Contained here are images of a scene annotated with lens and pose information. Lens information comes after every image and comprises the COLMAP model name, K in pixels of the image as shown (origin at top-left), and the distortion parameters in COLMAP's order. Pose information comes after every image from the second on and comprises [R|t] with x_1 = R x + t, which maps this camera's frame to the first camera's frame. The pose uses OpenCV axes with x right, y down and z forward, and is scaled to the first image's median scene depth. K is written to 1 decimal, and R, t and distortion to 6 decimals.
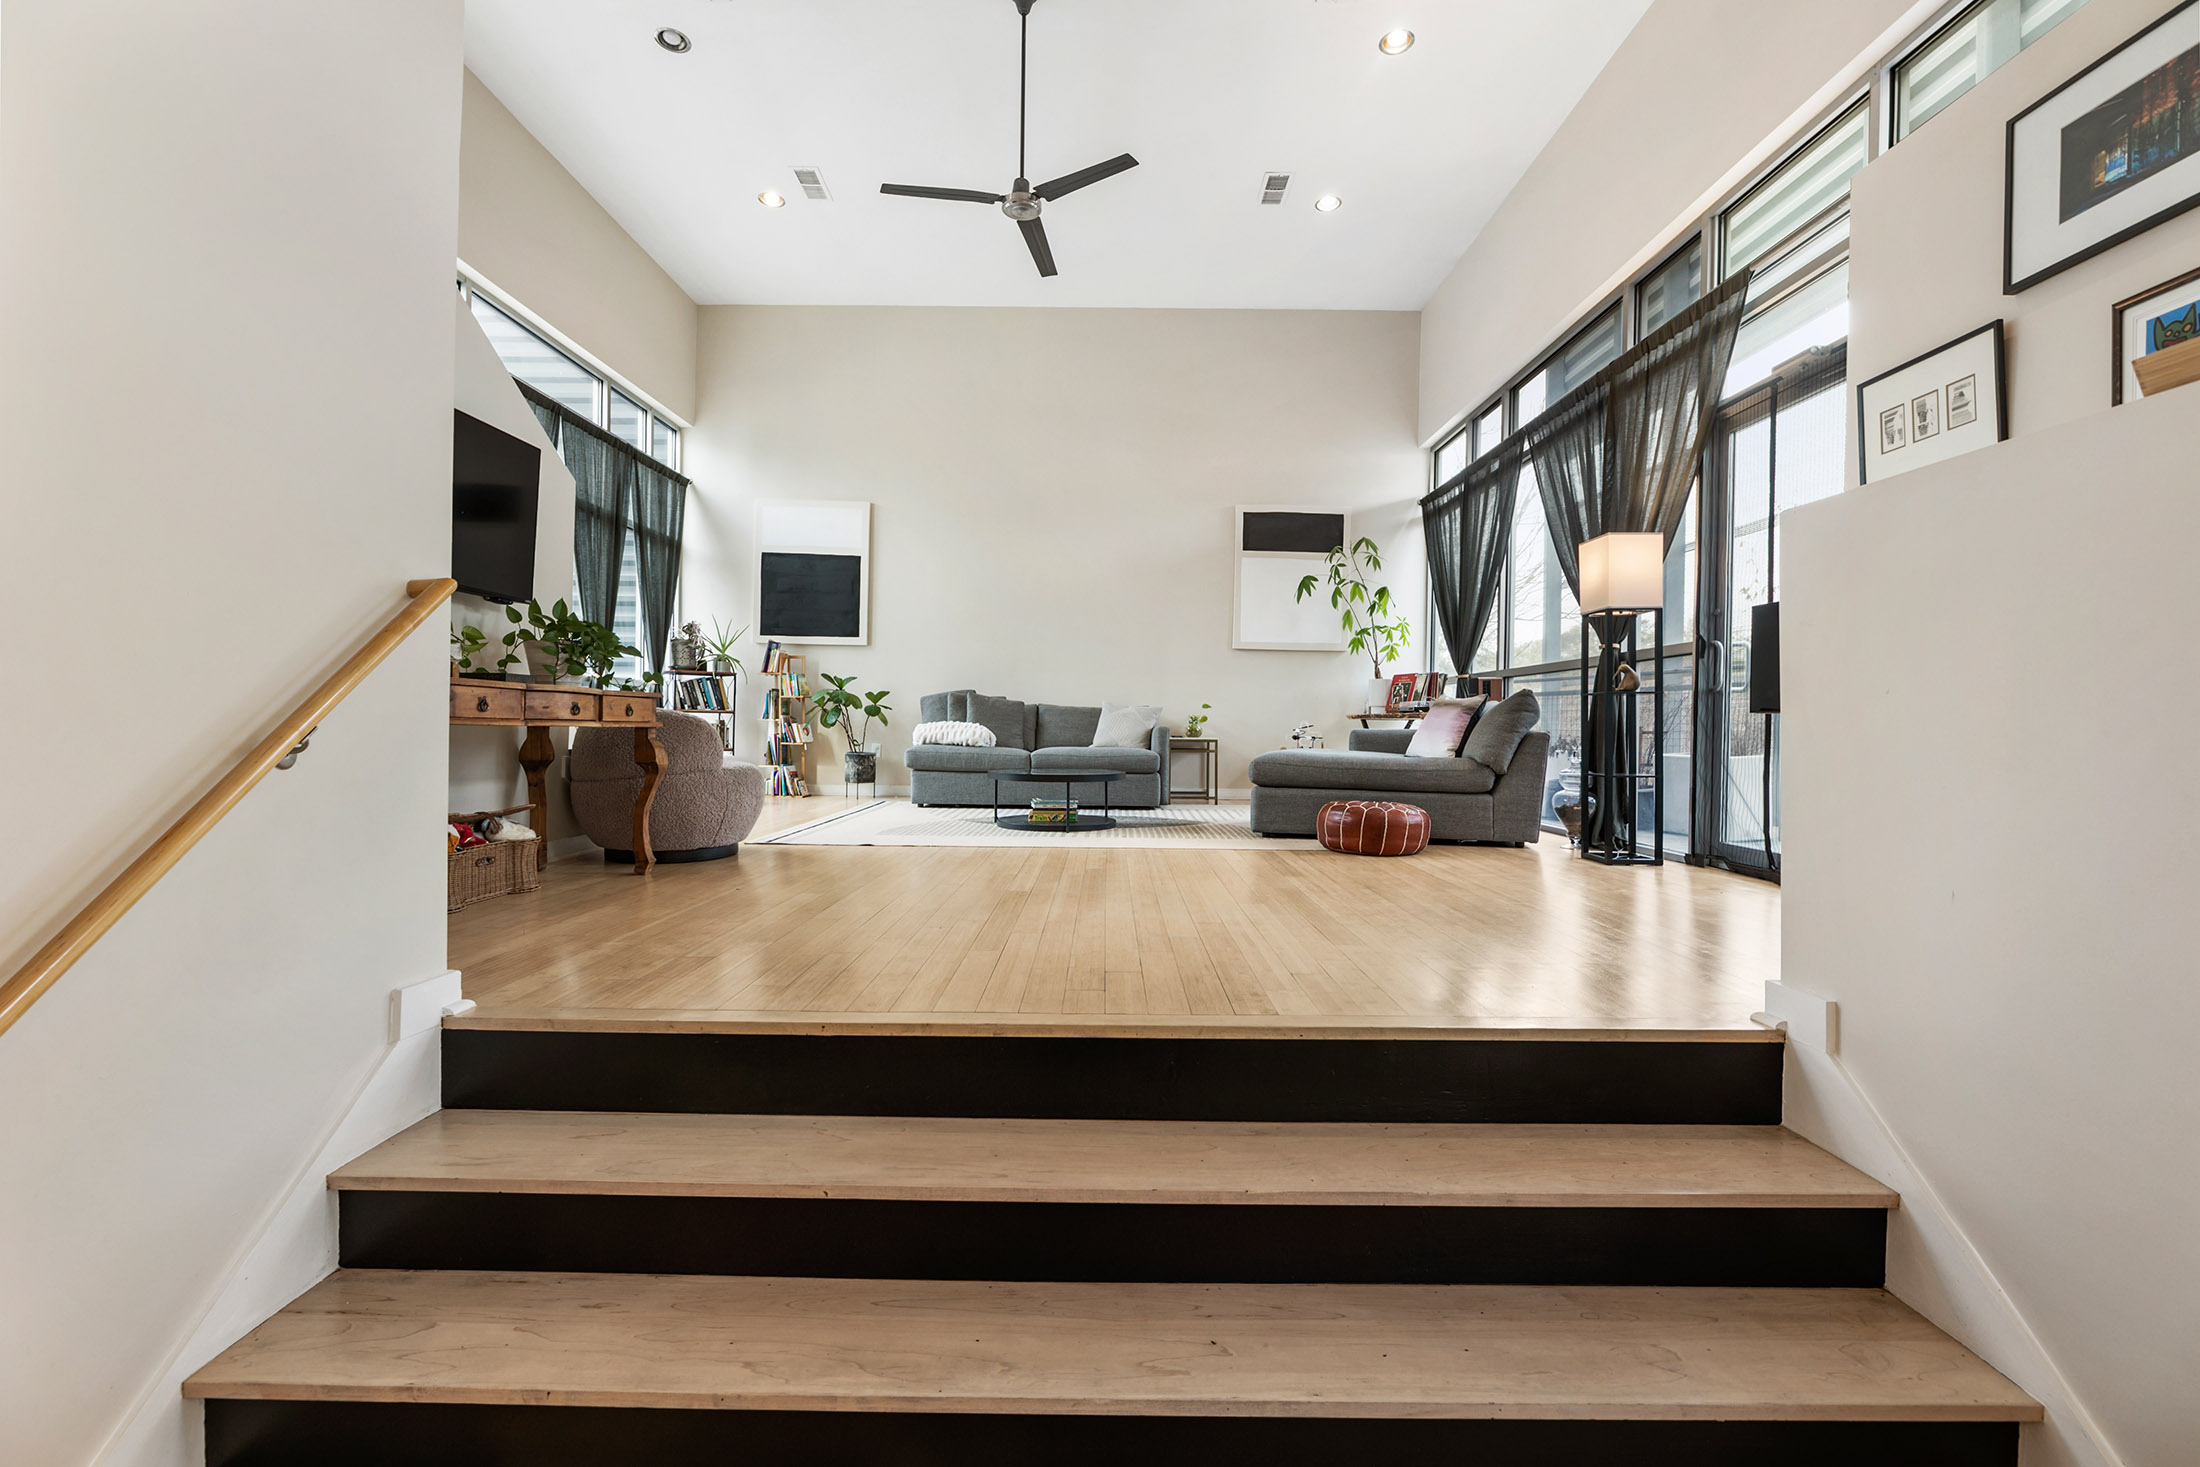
lens RADIAL K [[897.0, 0, 1101.2], [0, 897.0, 731.8], [0, 0, 1]] dist [-0.001642, 0.001289]
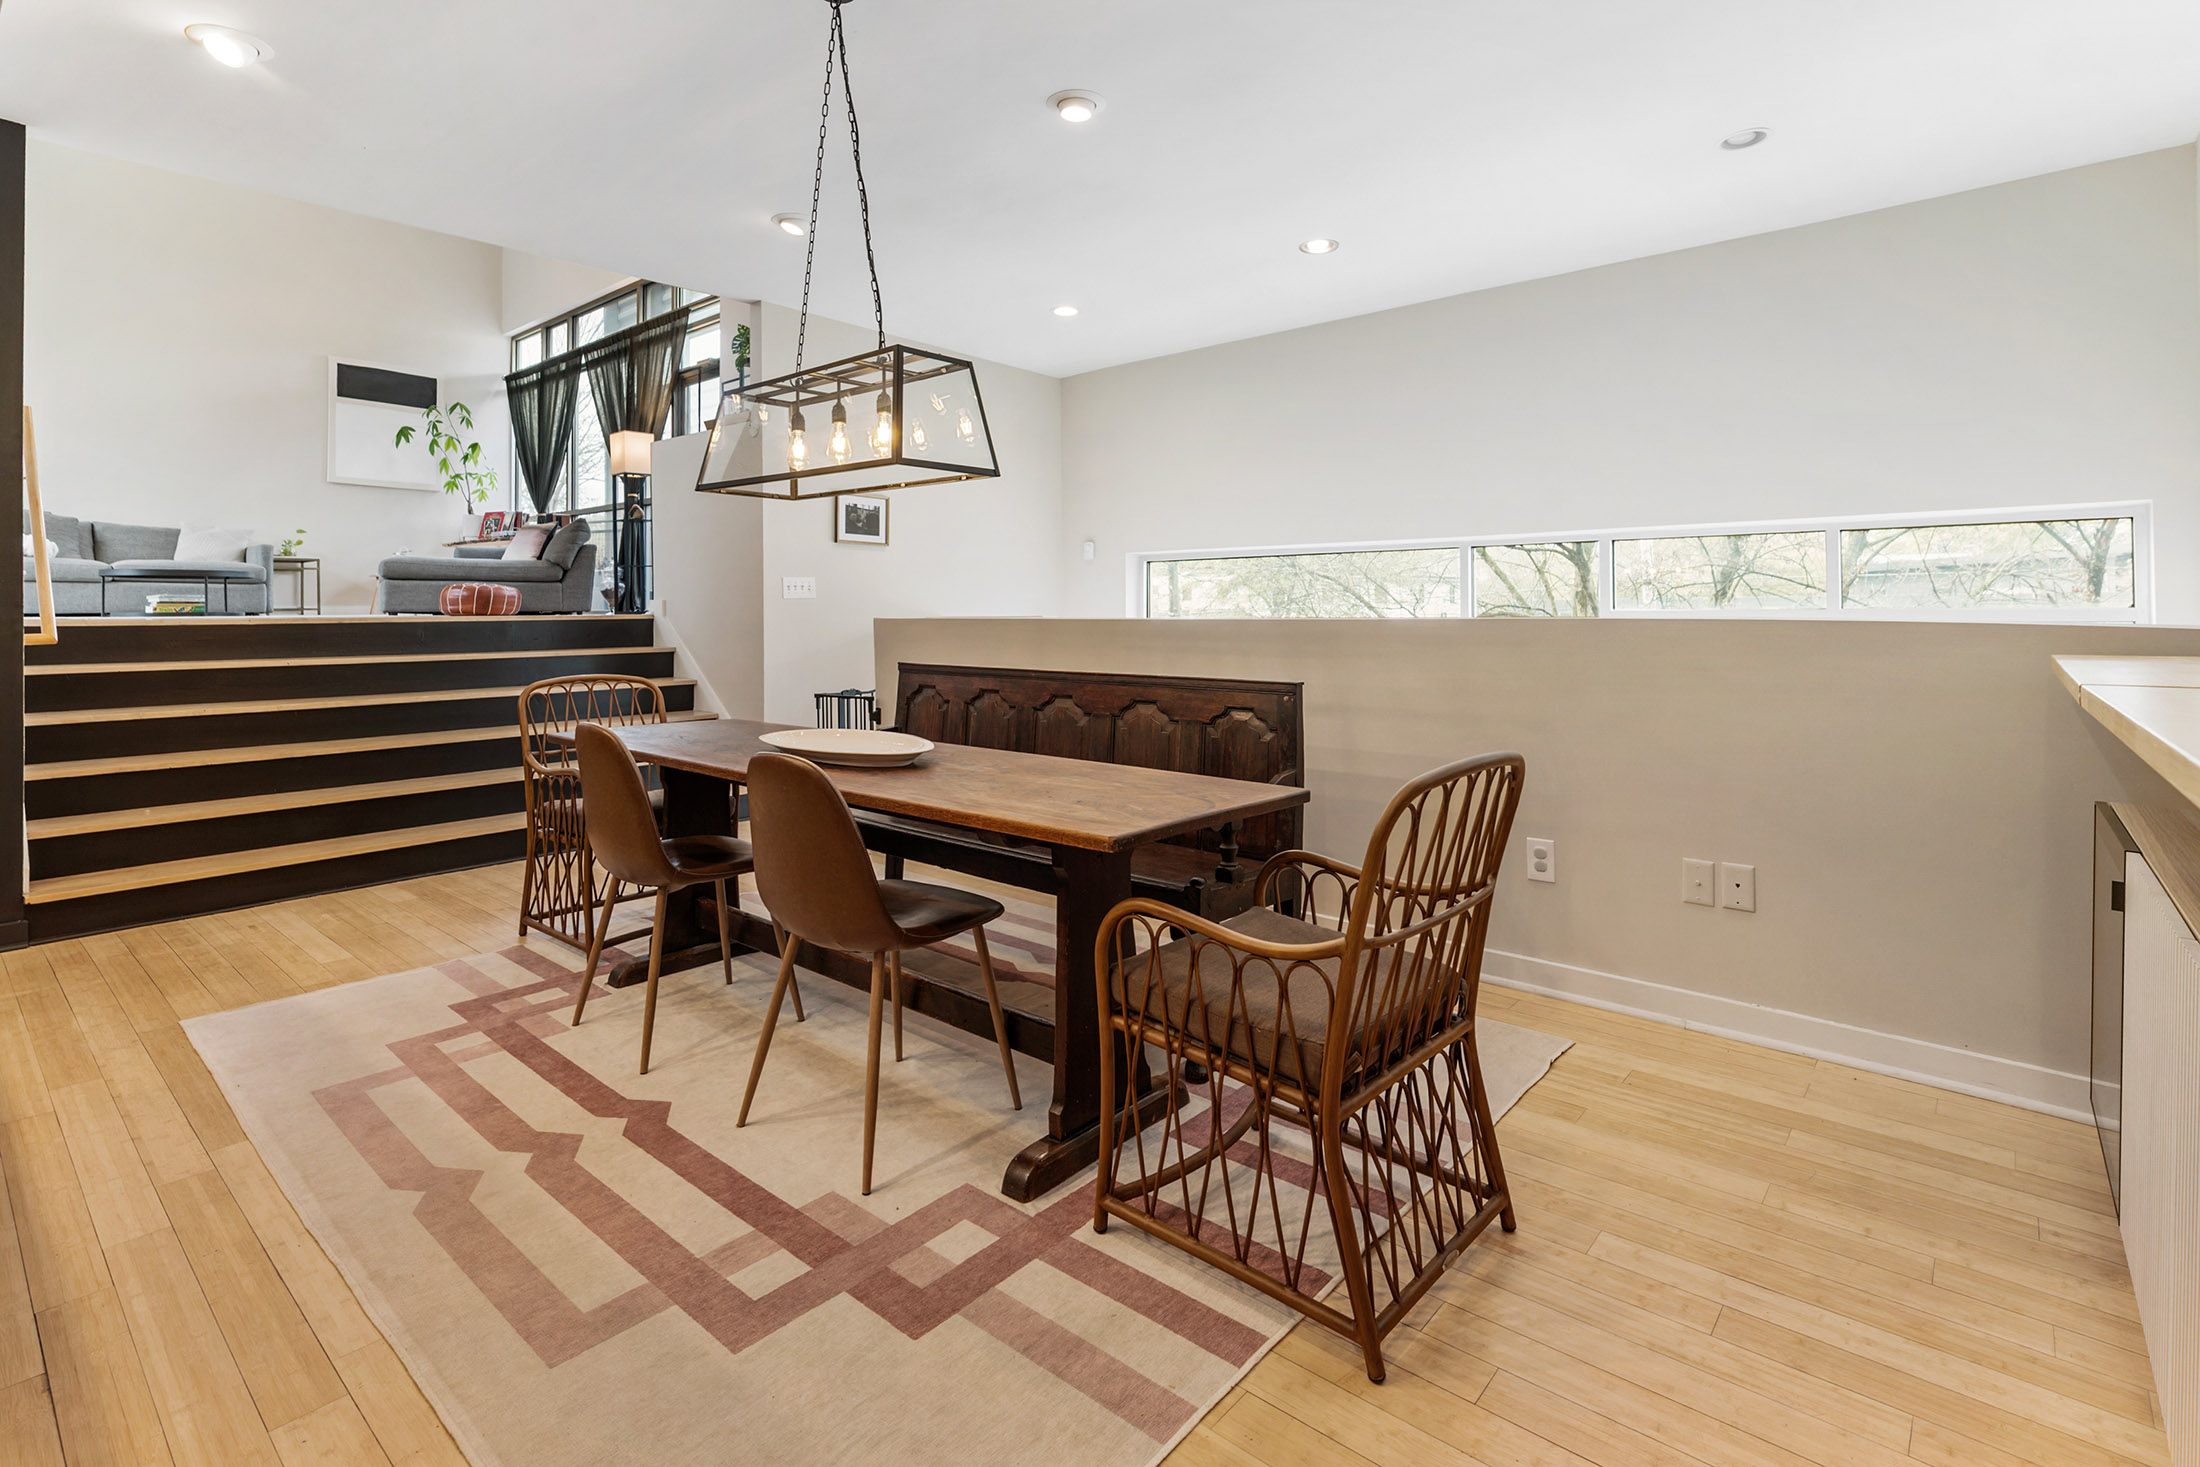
lens RADIAL K [[1048.5, 0, 1075.2], [0, 1048.5, 607.0], [0, 0, 1]] dist [0.018640, -0.000408]
pose [[0.661198, -0.011737, 0.750120, -0.247376], [0.015237, 0.999881, 0.002214, 0.081484], [-0.750057, 0.009966, 0.661298, -0.625098]]
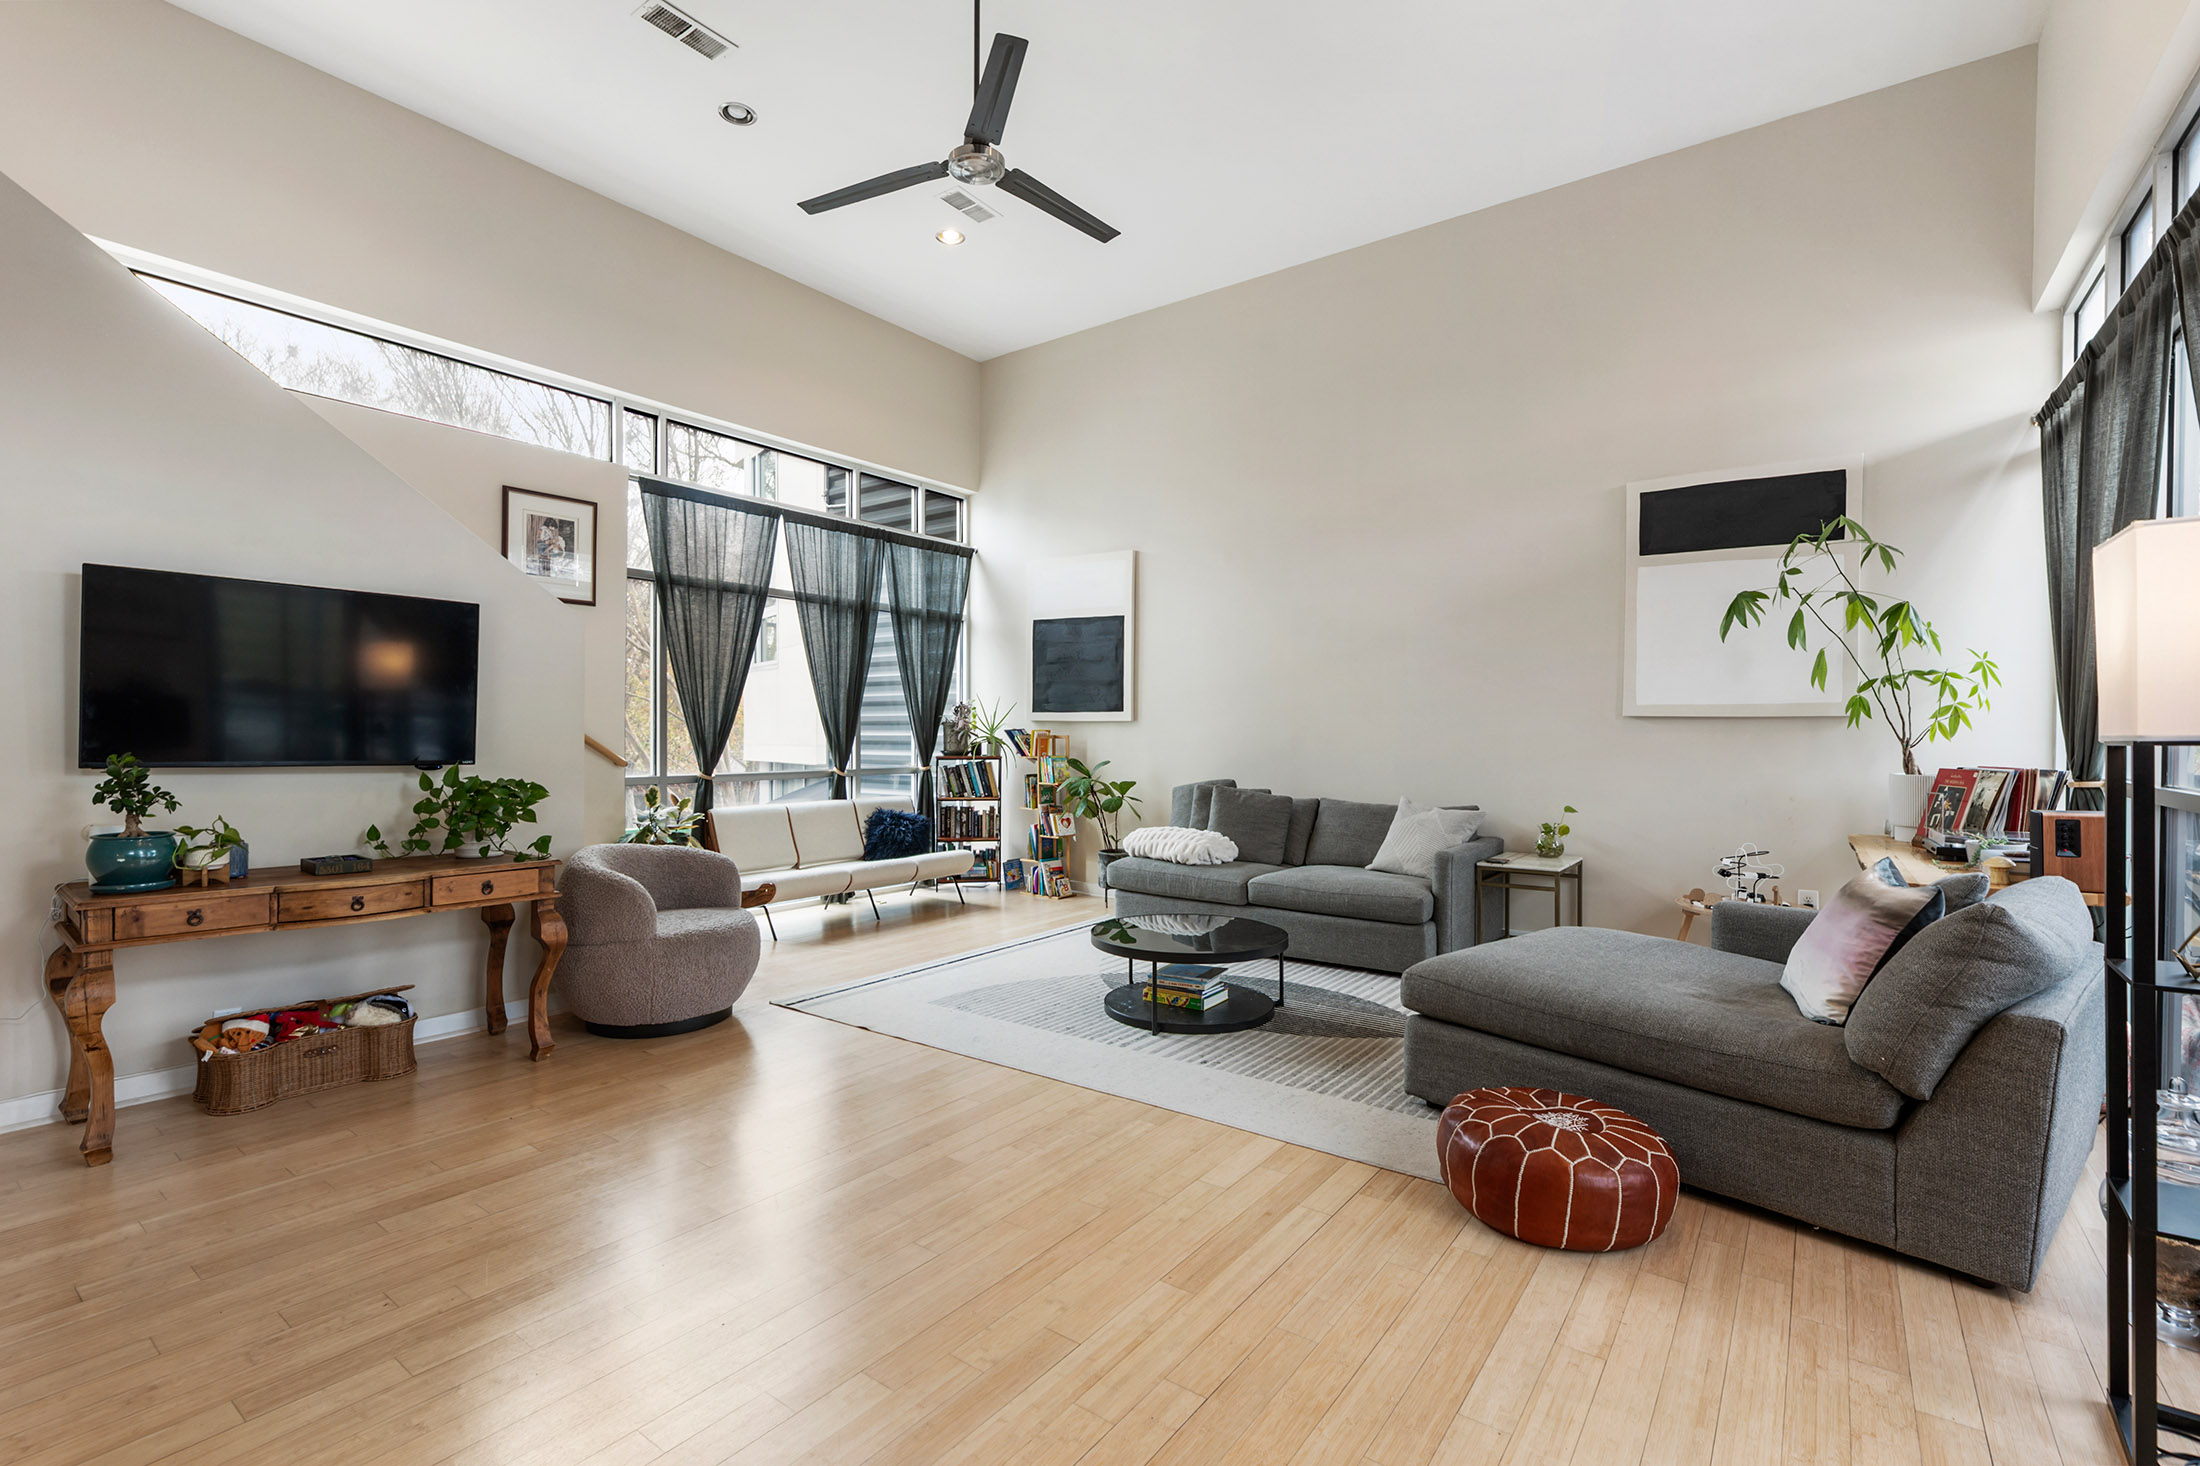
lens RADIAL K [[969.0, 0, 1110.4], [0, 969.0, 739.5], [0, 0, 1]] dist [0.001726, -0.000889]
pose [[0.813188, -0.006169, -0.581969, 0.263249], [0.003051, 0.999975, -0.006336, -0.077804], [0.581994, 0.003377, 0.813186, 0.266918]]
